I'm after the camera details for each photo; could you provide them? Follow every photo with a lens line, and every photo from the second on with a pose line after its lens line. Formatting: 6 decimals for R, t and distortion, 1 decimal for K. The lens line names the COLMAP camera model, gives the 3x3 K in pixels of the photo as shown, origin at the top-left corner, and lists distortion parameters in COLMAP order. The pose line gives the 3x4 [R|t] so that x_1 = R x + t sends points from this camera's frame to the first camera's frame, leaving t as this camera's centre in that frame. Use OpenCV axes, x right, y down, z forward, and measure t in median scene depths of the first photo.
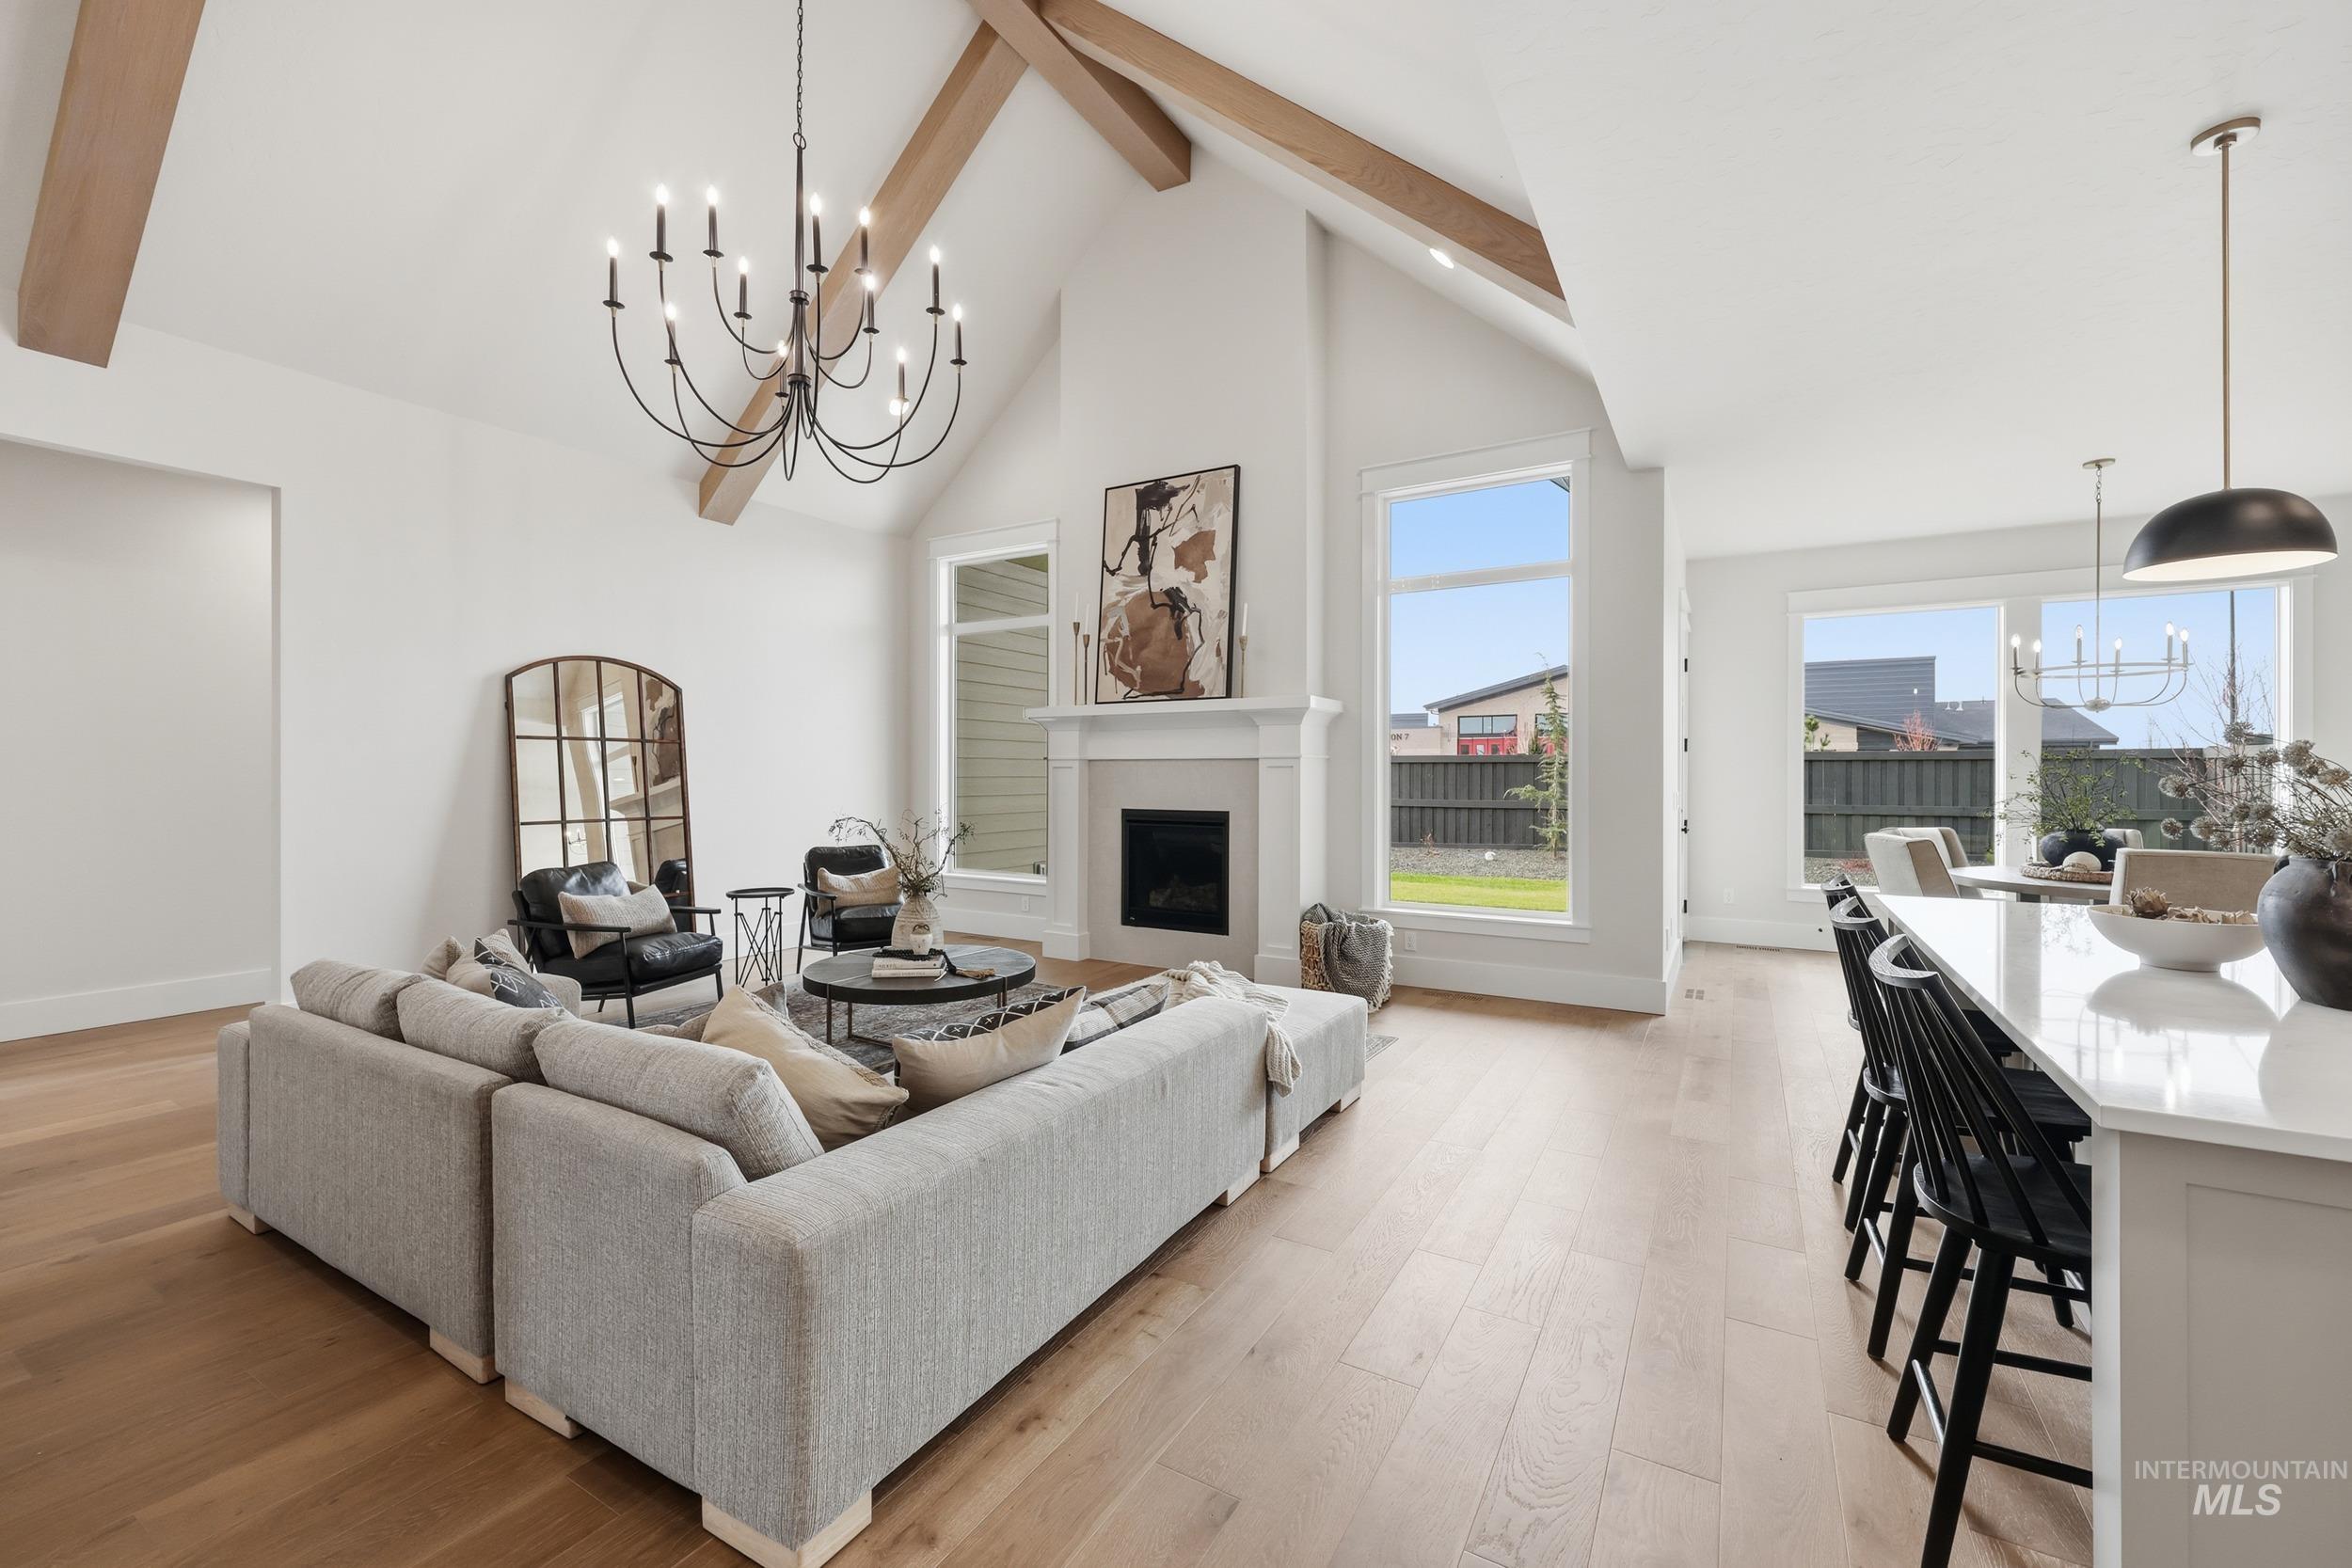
lens RADIAL K [[951.7, 0, 1171.6], [0, 951.7, 775.8], [0, 0, 1]] dist [0.002804, -0.002533]
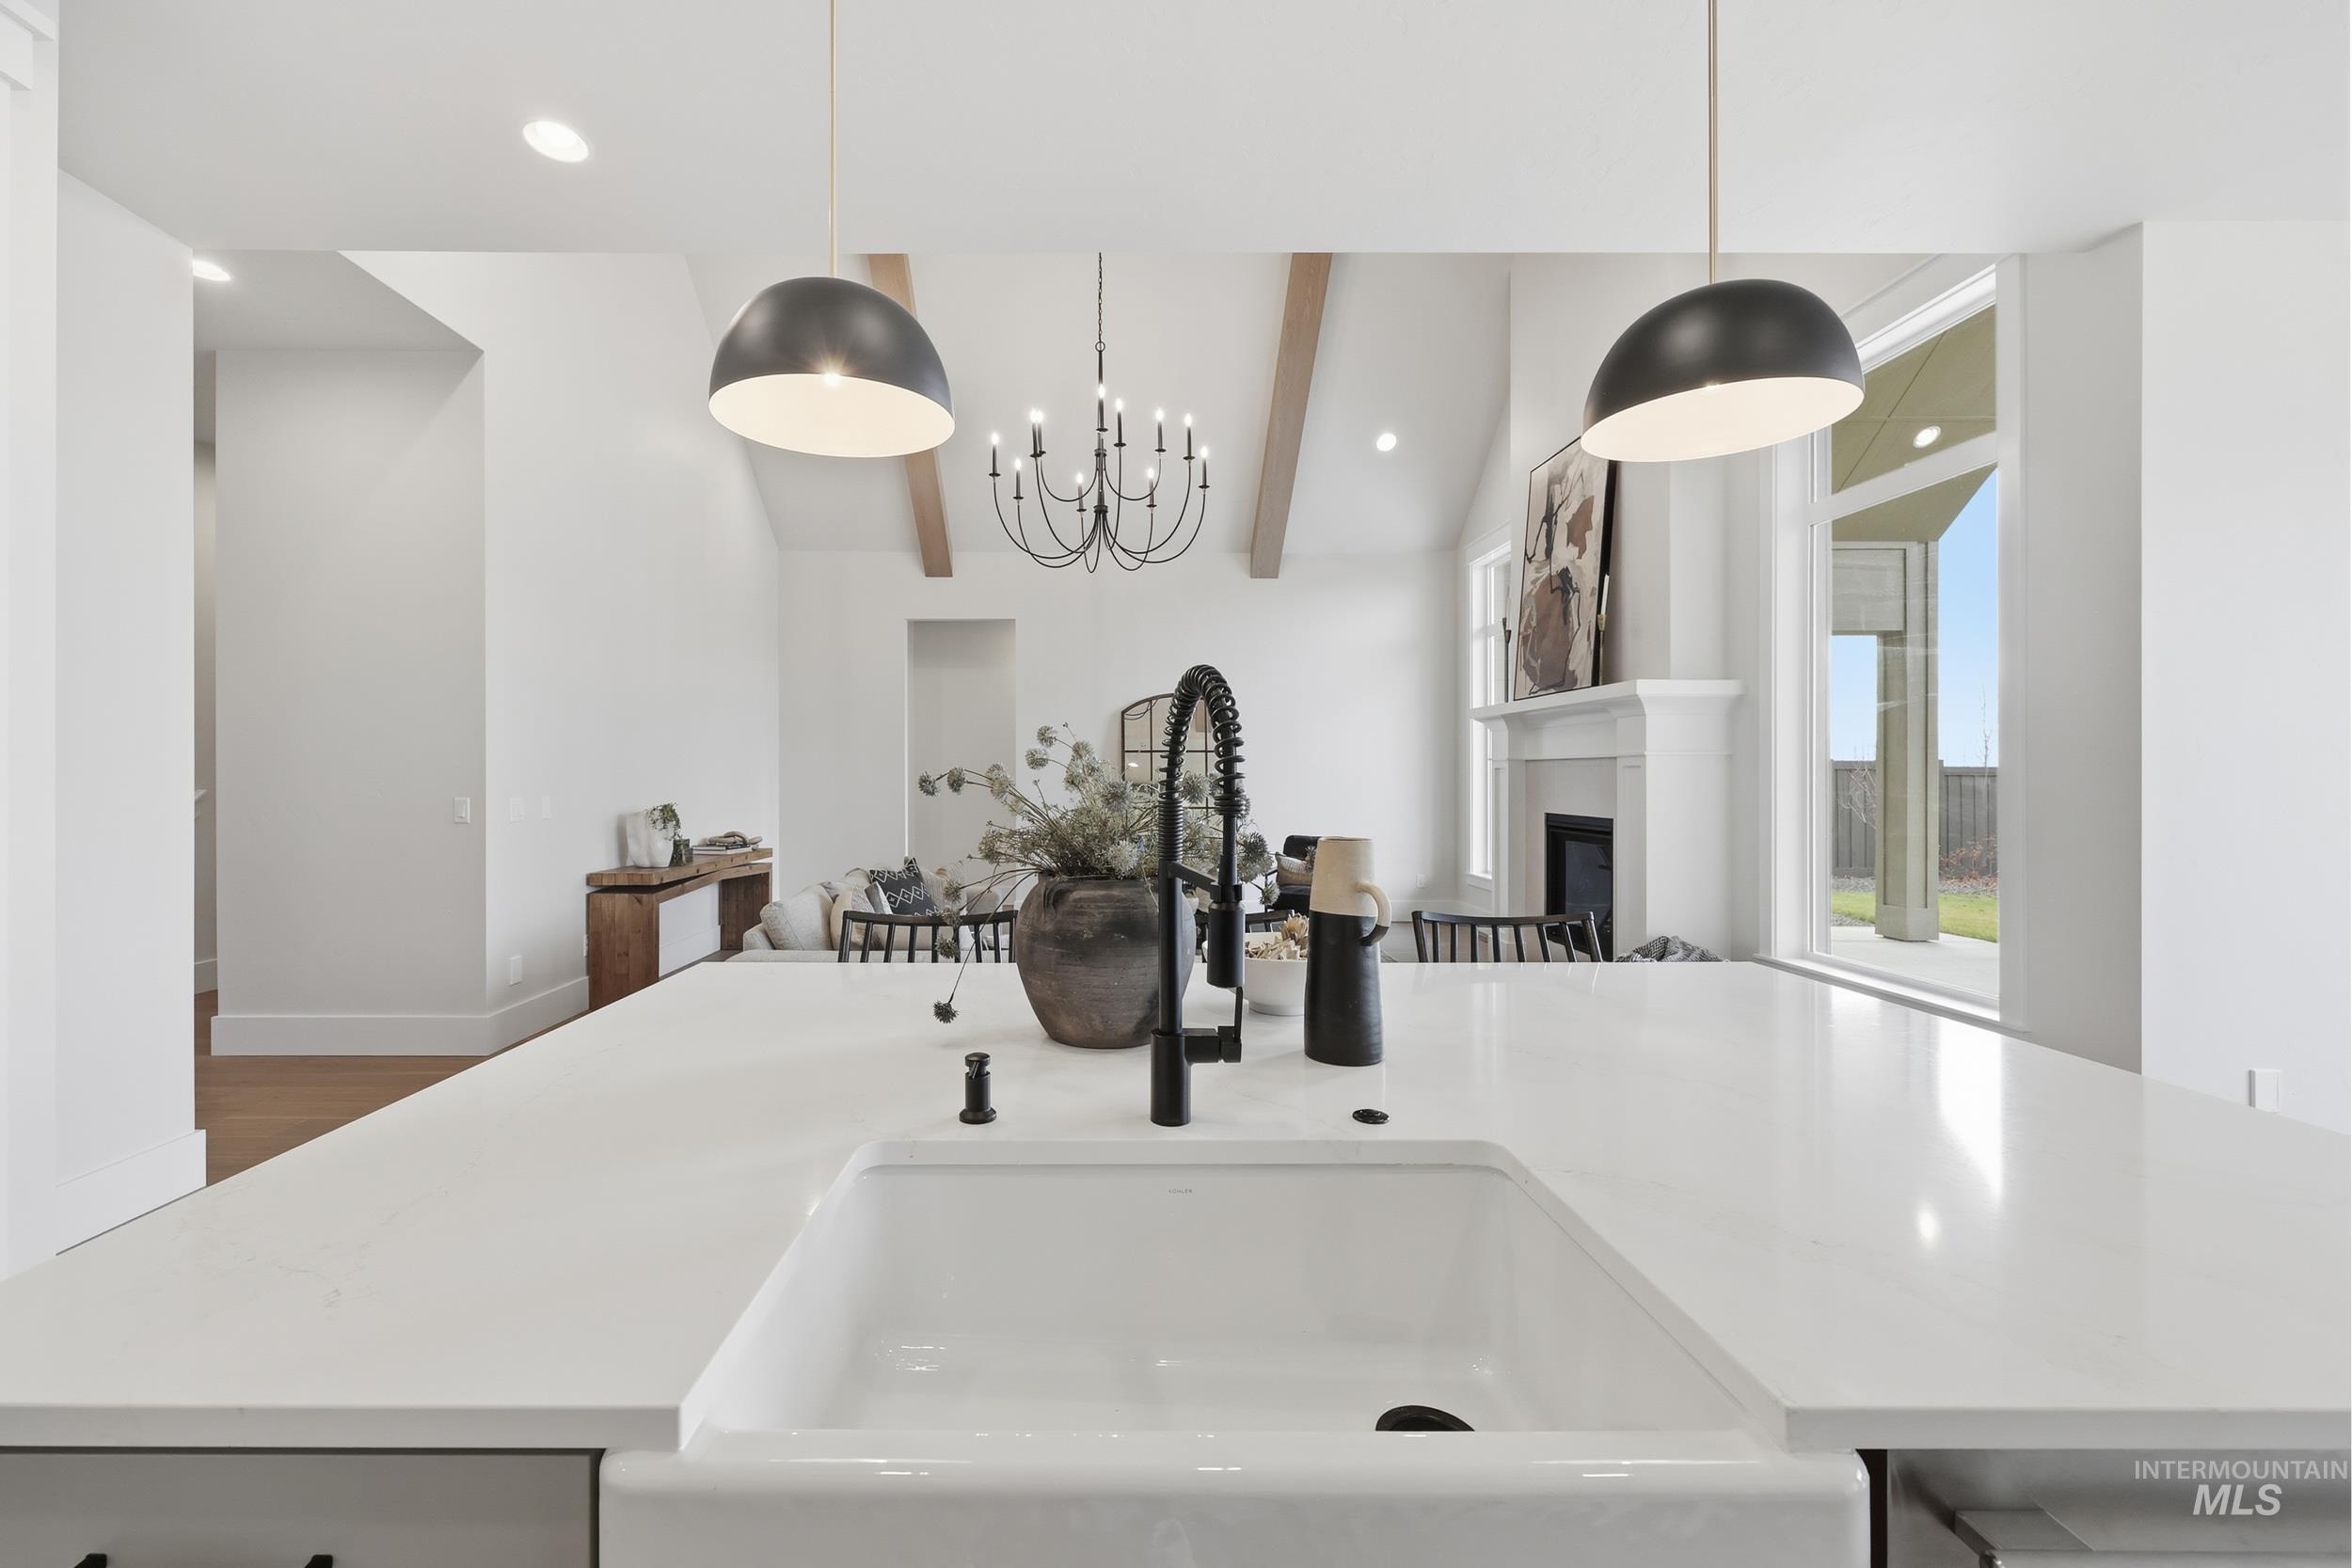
lens RADIAL K [[951.7, 0, 1154.8], [0, 951.7, 788.5], [0, 0, 1]] dist [0.002804, -0.002533]
pose [[0.521012, 0.013649, -0.853440, 0.581066], [-0.000849, 0.999880, 0.015473, -0.001713], [0.853549, -0.007337, 0.520961, 0.194881]]
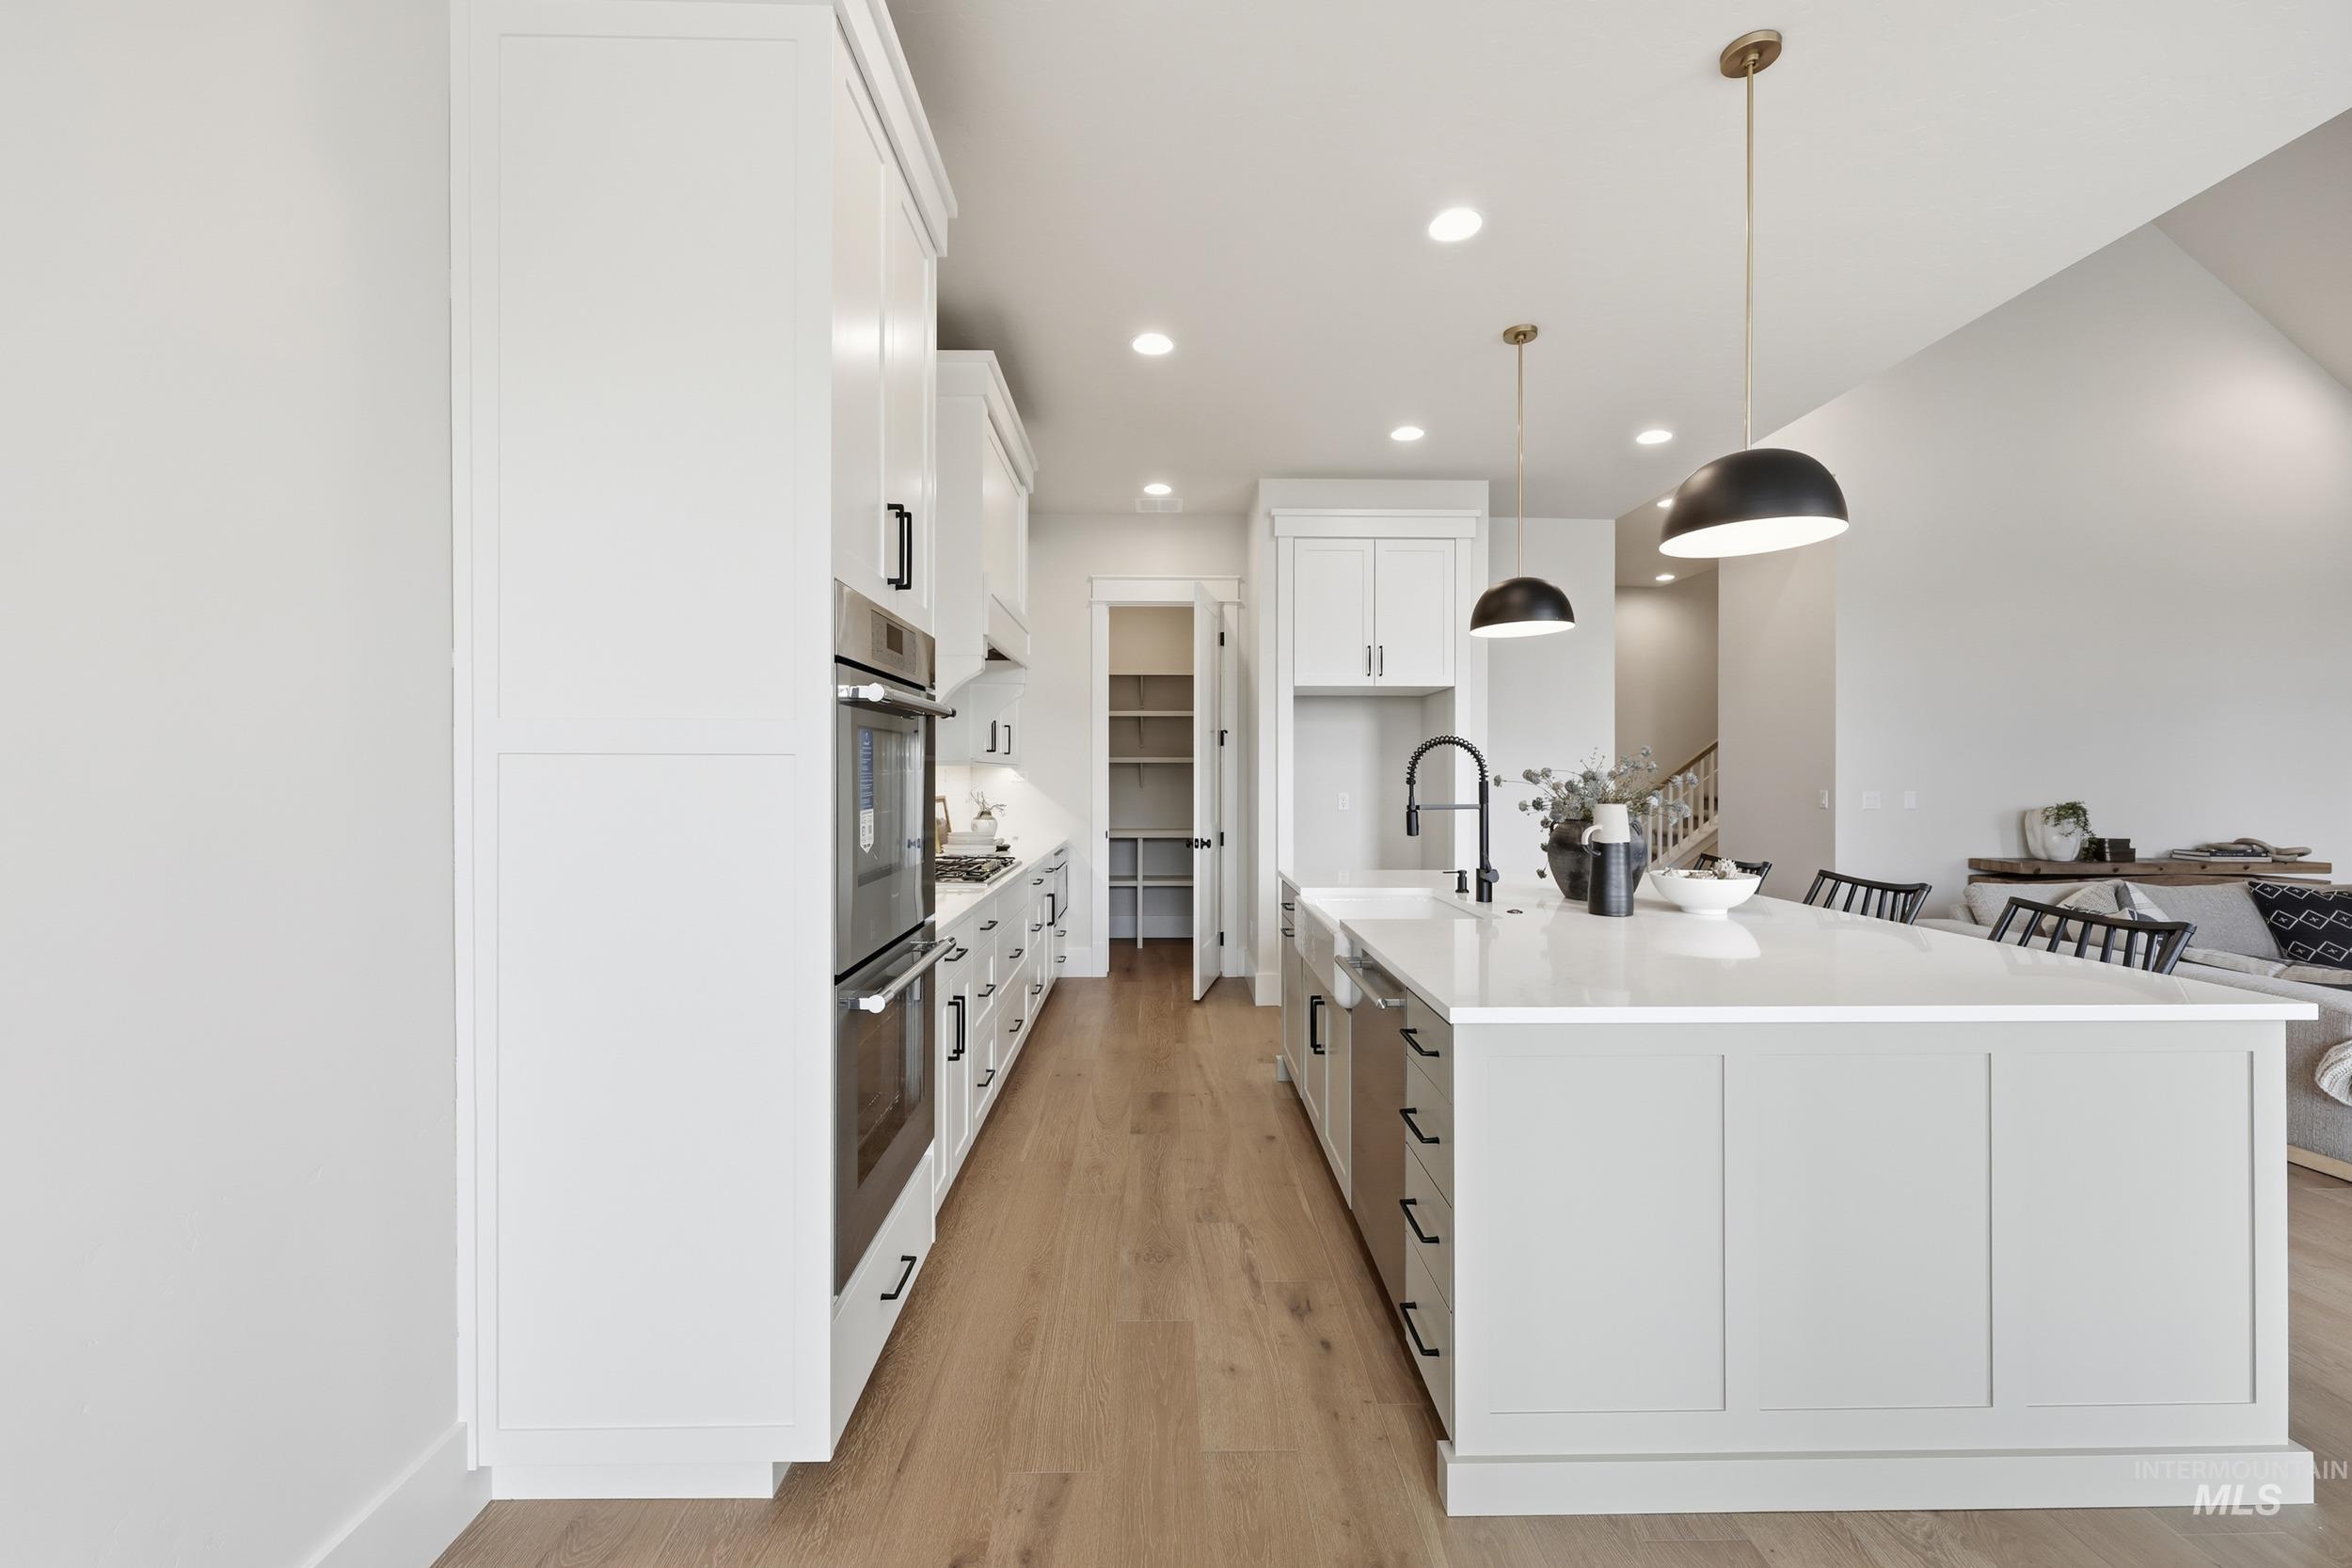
lens RADIAL K [[951.7, 0, 1168.2], [0, 951.7, 779.5], [0, 0, 1]] dist [0.002804, -0.002533]
pose [[-0.853629, 0.004158, -0.520866, 0.810258], [0.001848, 0.999986, 0.004954, -0.000726], [0.520879, 0.003266, -0.853624, 0.590778]]
